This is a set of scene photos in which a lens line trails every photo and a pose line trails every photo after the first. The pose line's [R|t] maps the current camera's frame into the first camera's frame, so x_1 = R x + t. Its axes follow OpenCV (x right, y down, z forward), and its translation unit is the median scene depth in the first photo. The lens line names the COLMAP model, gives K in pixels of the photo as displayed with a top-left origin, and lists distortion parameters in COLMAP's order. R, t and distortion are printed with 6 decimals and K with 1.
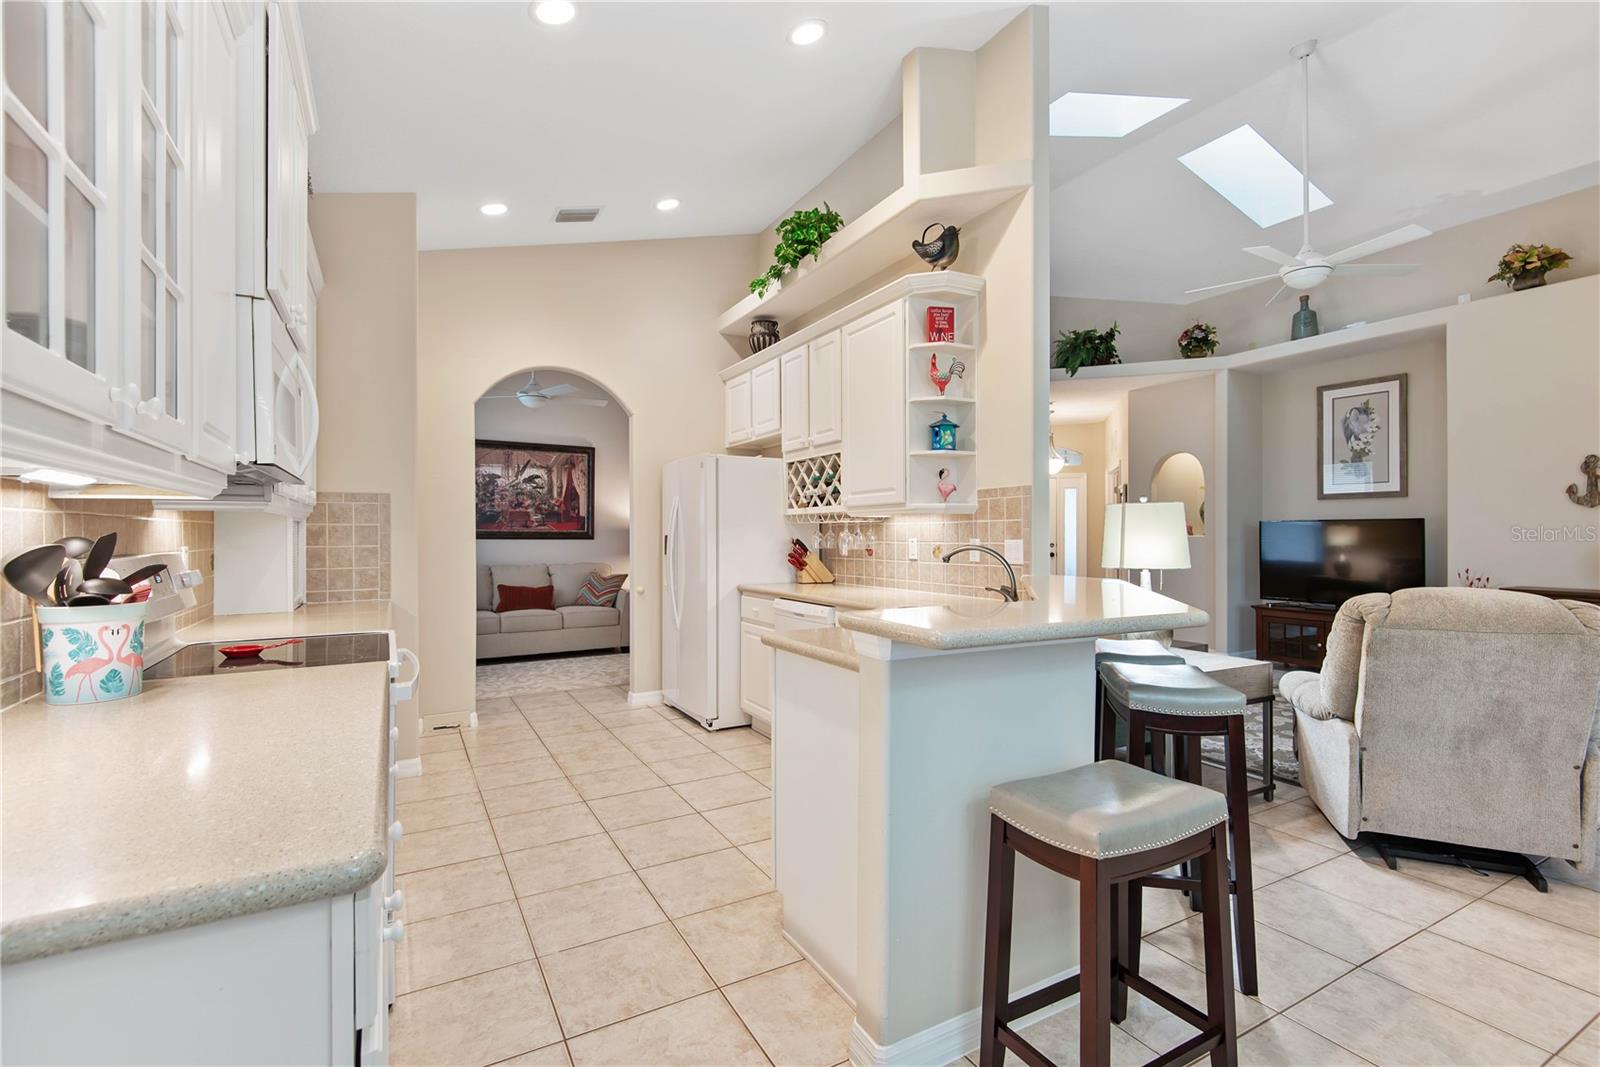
lens RADIAL K [[737.3, 0, 817.6], [0, 737.3, 533.6], [0, 0, 1]] dist [0.030172, -0.017310]
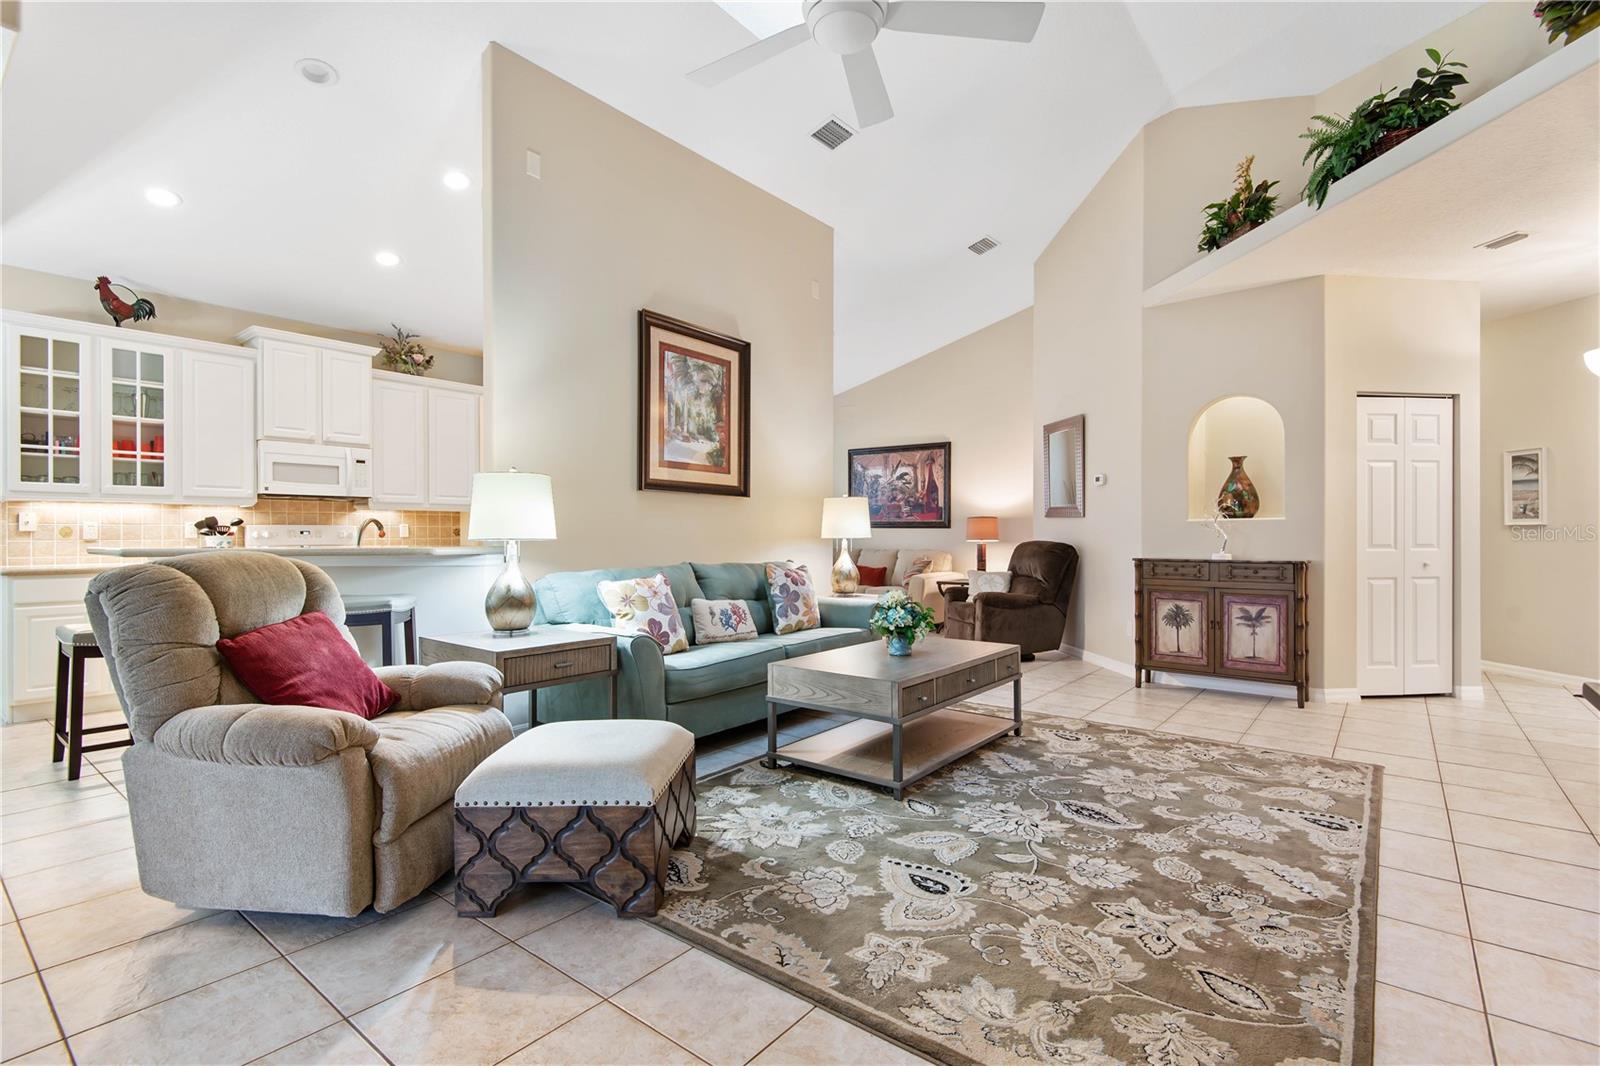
lens RADIAL K [[737.3, 0, 812.8], [0, 737.3, 537.0], [0, 0, 1]] dist [0.030172, -0.017310]
pose [[0.377996, 0.004030, -0.925798, 0.784993], [0.000887, 0.999988, 0.004715, 0.020003], [0.925807, -0.002603, 0.377989, 0.528206]]
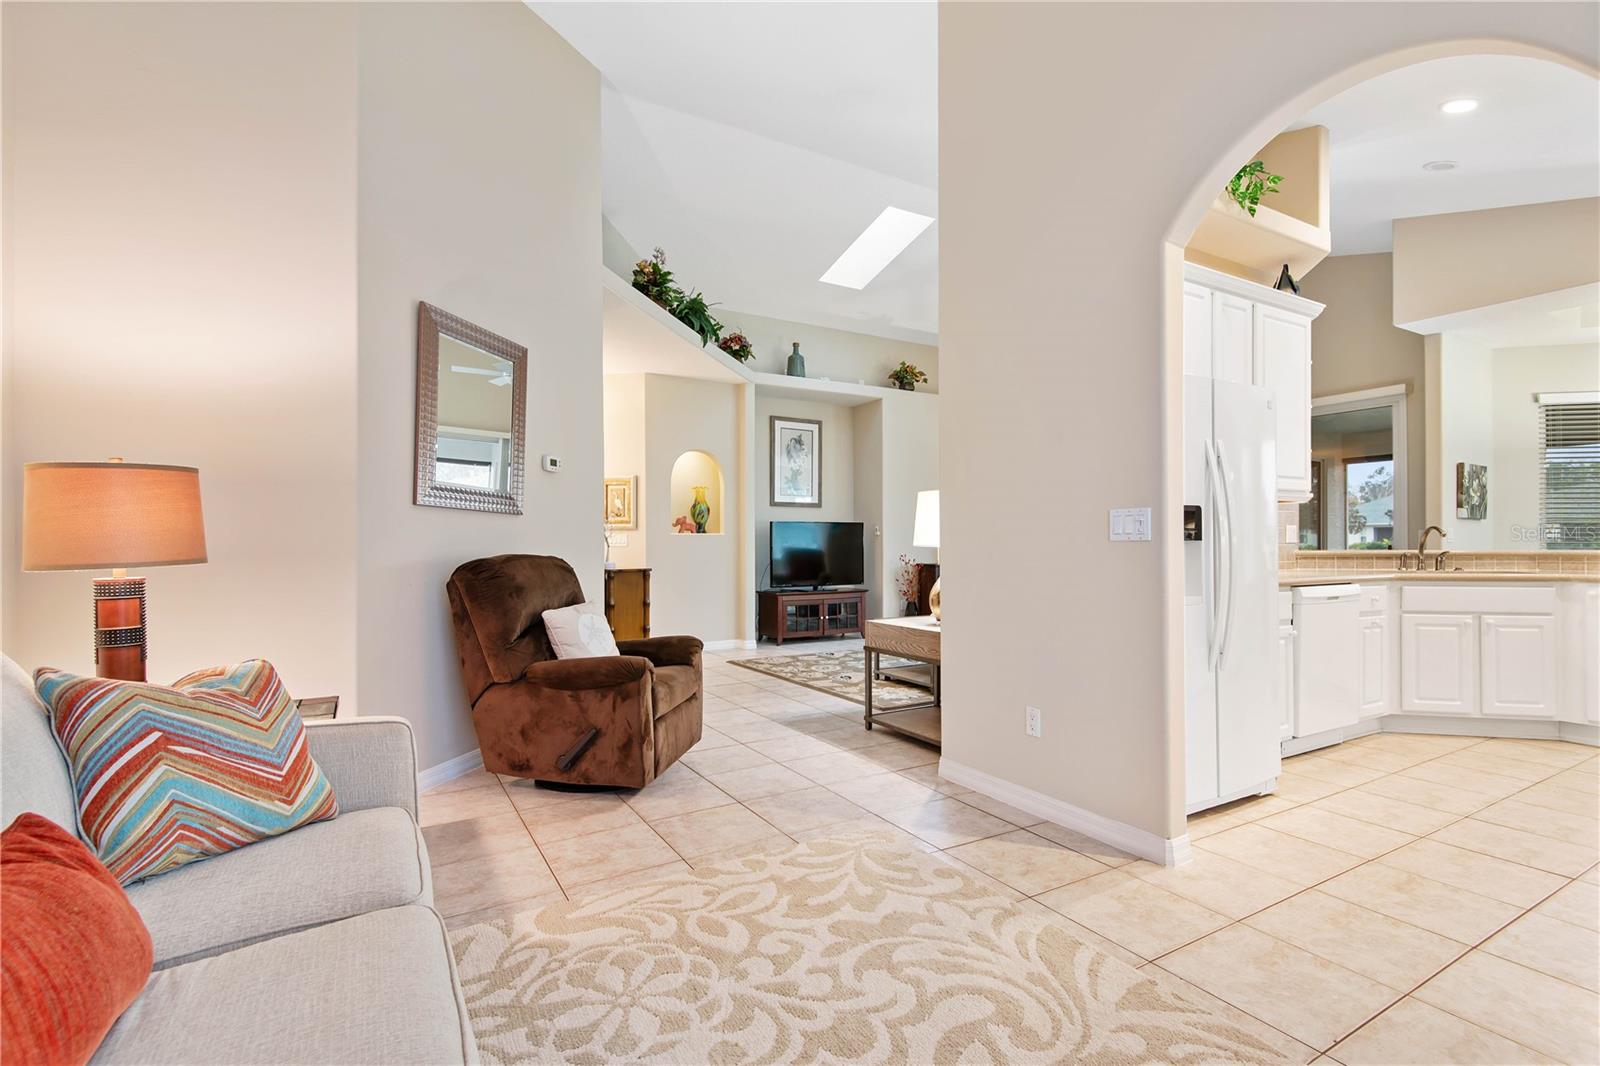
lens RADIAL K [[737.3, 0, 809.5], [0, 737.3, 541.3], [0, 0, 1]] dist [0.030172, -0.017310]
pose [[-0.020225, 0.009156, 0.999754, -0.581720], [0.001987, 0.999956, -0.009118, 0.025795], [-0.999793, 0.001802, -0.020242, 1.005258]]
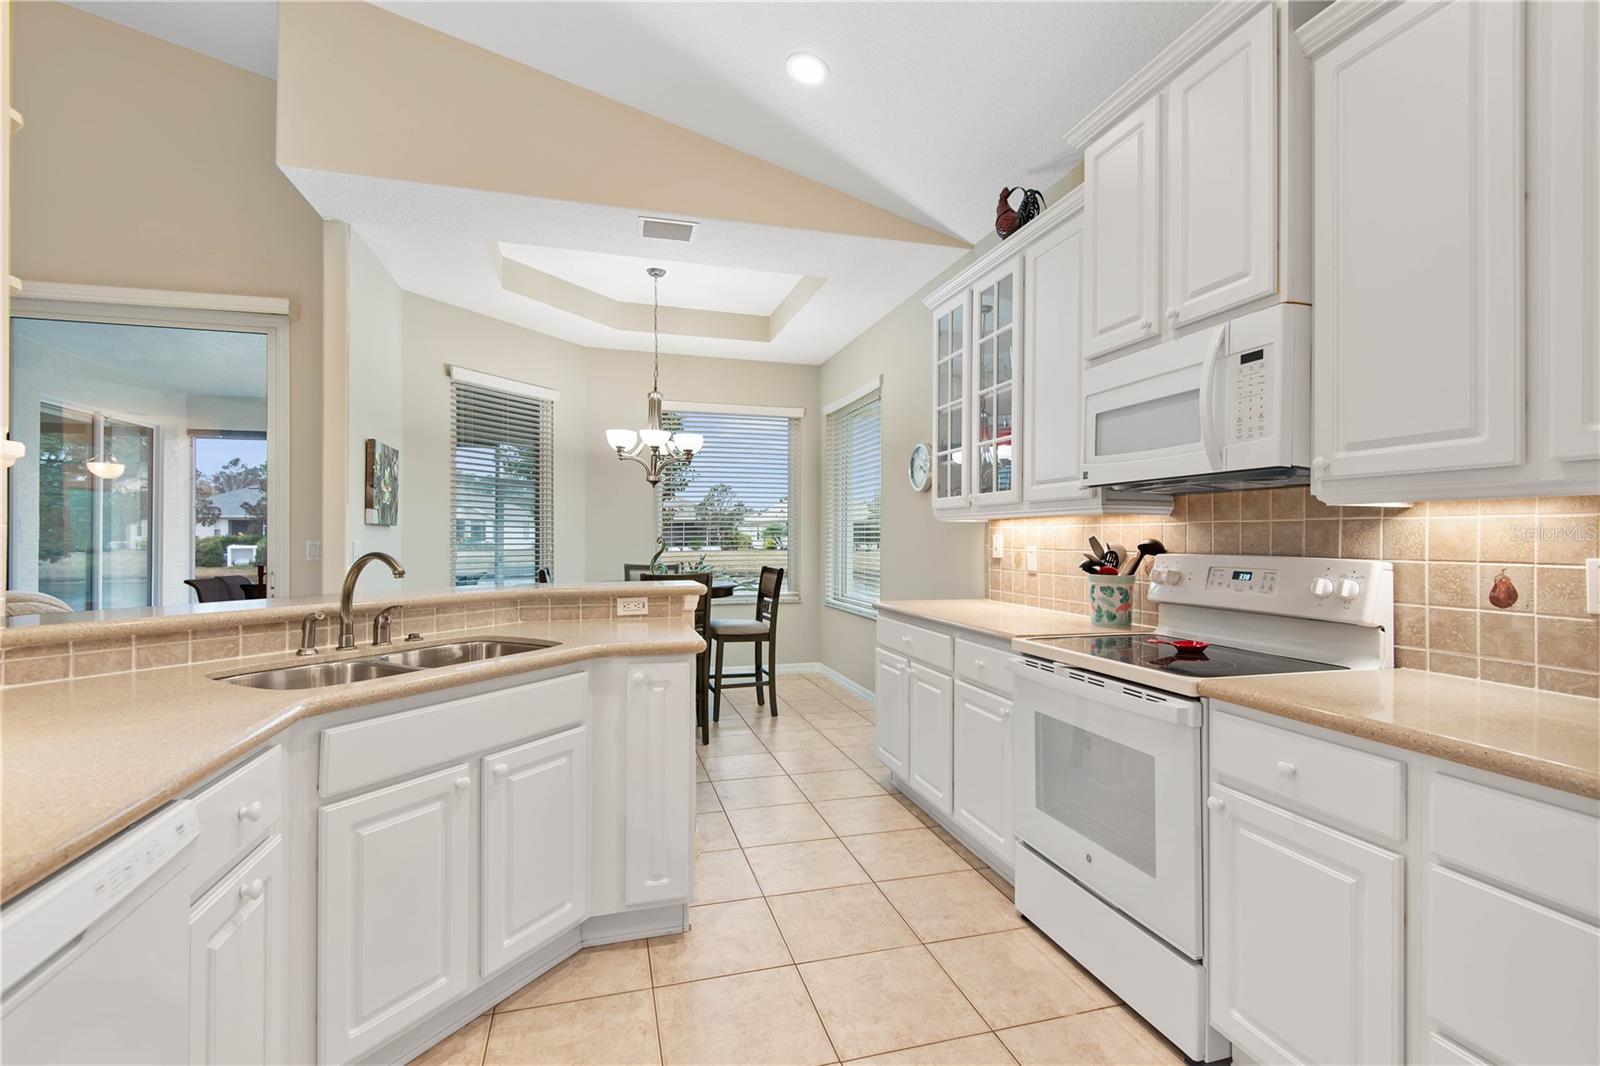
lens RADIAL K [[737.3, 0, 805.8], [0, 737.3, 533.2], [0, 0, 1]] dist [0.030172, -0.017310]
pose [[-0.970414, 0.003882, 0.241414, -0.154952], [0.002864, 0.999985, -0.004569, 0.000864], [-0.241428, -0.003742, -0.970411, 0.673854]]
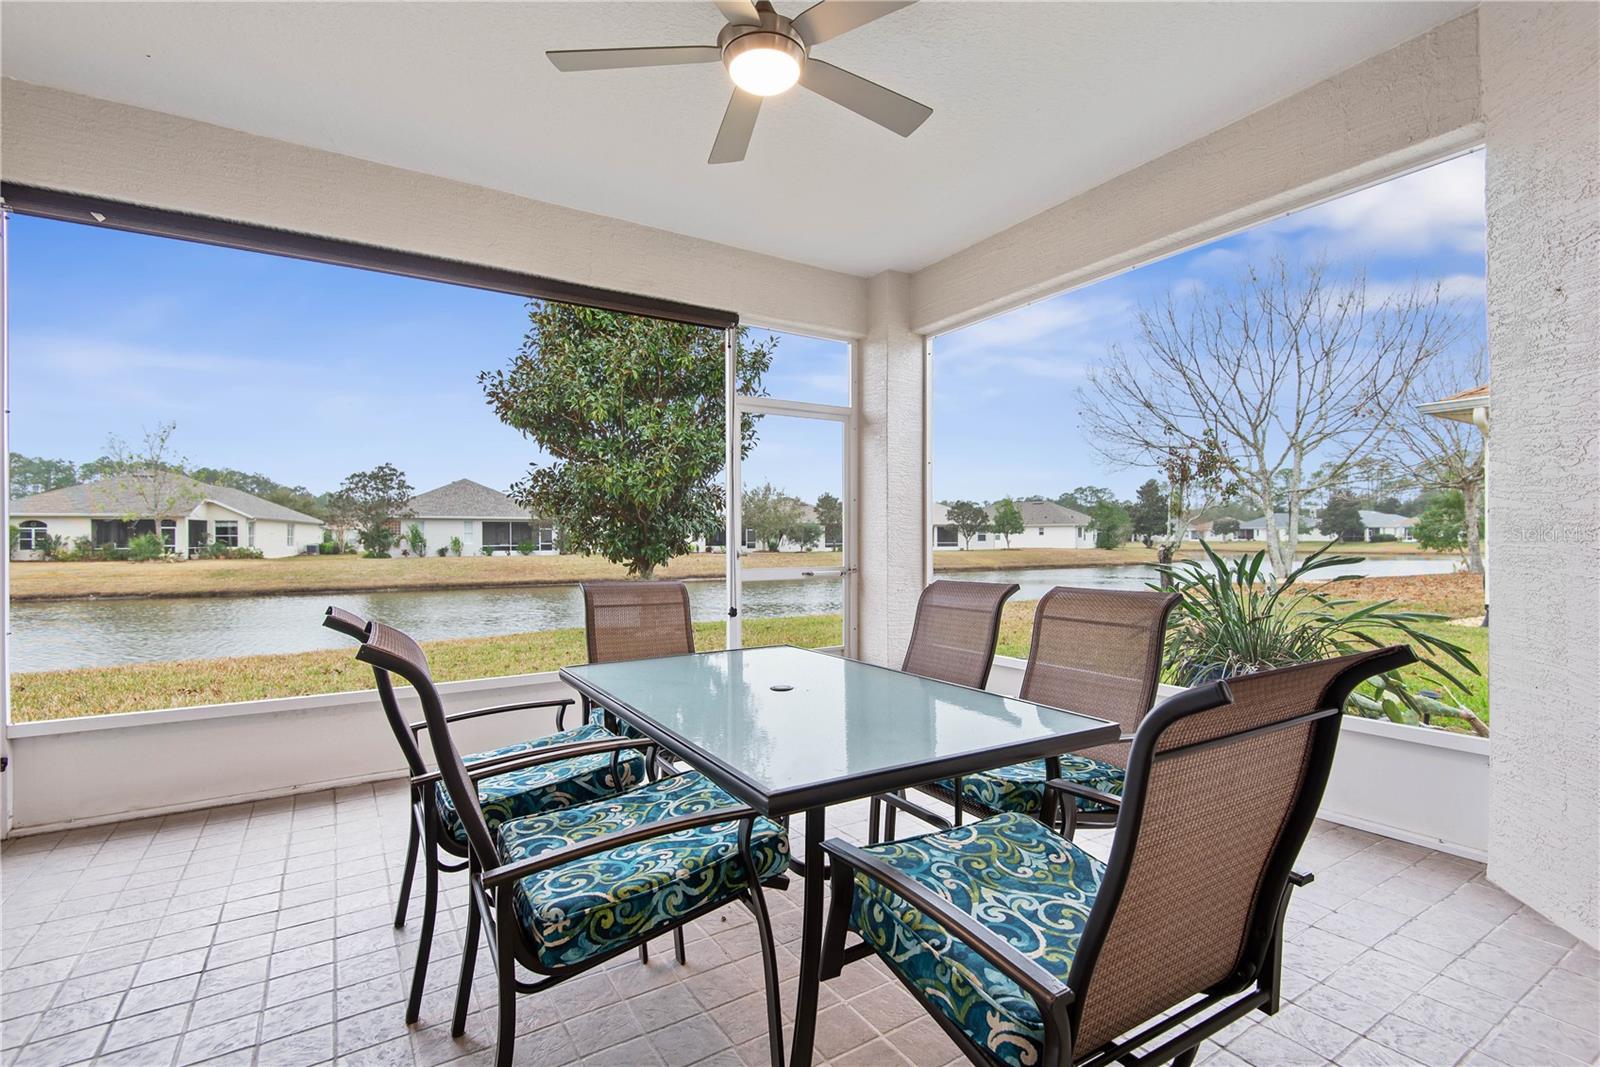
lens RADIAL K [[737.3, 0, 795.3], [0, 737.3, 533.5], [0, 0, 1]] dist [0.030172, -0.017310]
pose [[-0.999581, 0.009300, -0.027397, 0.692043], [0.009518, 0.999924, -0.007834, 0.027304], [0.027322, -0.008092, -0.999594, 0.172710]]
